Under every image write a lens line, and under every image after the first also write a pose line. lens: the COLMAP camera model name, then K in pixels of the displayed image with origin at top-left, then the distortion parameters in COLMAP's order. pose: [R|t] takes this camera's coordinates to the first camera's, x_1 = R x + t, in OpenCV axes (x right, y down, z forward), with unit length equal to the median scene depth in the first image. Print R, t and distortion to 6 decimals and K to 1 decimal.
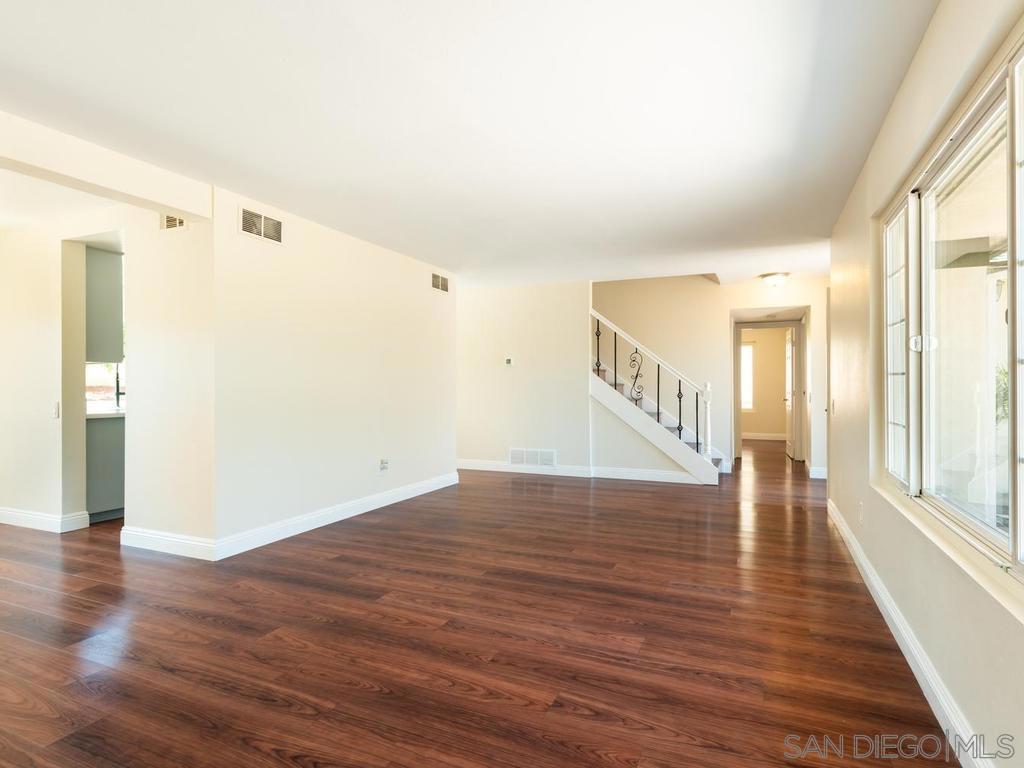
lens RADIAL K [[559.9, 0, 511.8], [0, 559.9, 384.4], [0, 0, 1]] dist [0.000292, -0.000425]
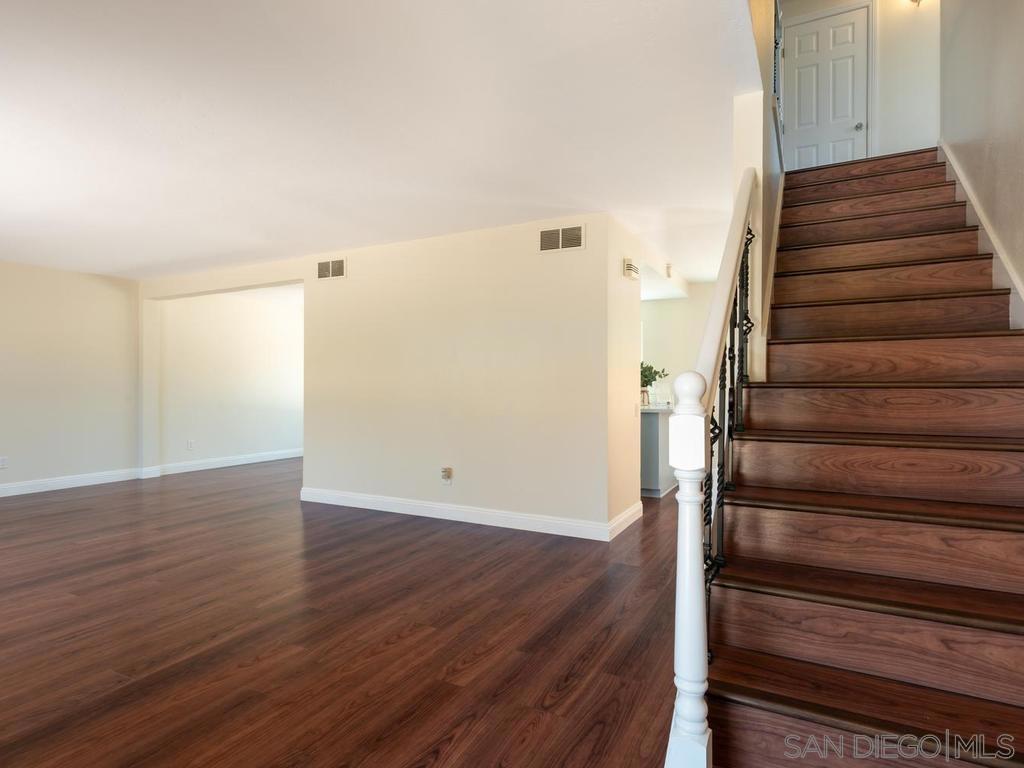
lens RADIAL K [[559.9, 0, 512.7], [0, 559.9, 387.8], [0, 0, 1]] dist [0.000292, -0.000425]
pose [[-0.053955, -0.000346, -0.998543, 0.856702], [0.003164, 0.999995, -0.000518, 0.007134], [0.998538, -0.003187, -0.053954, 1.464148]]
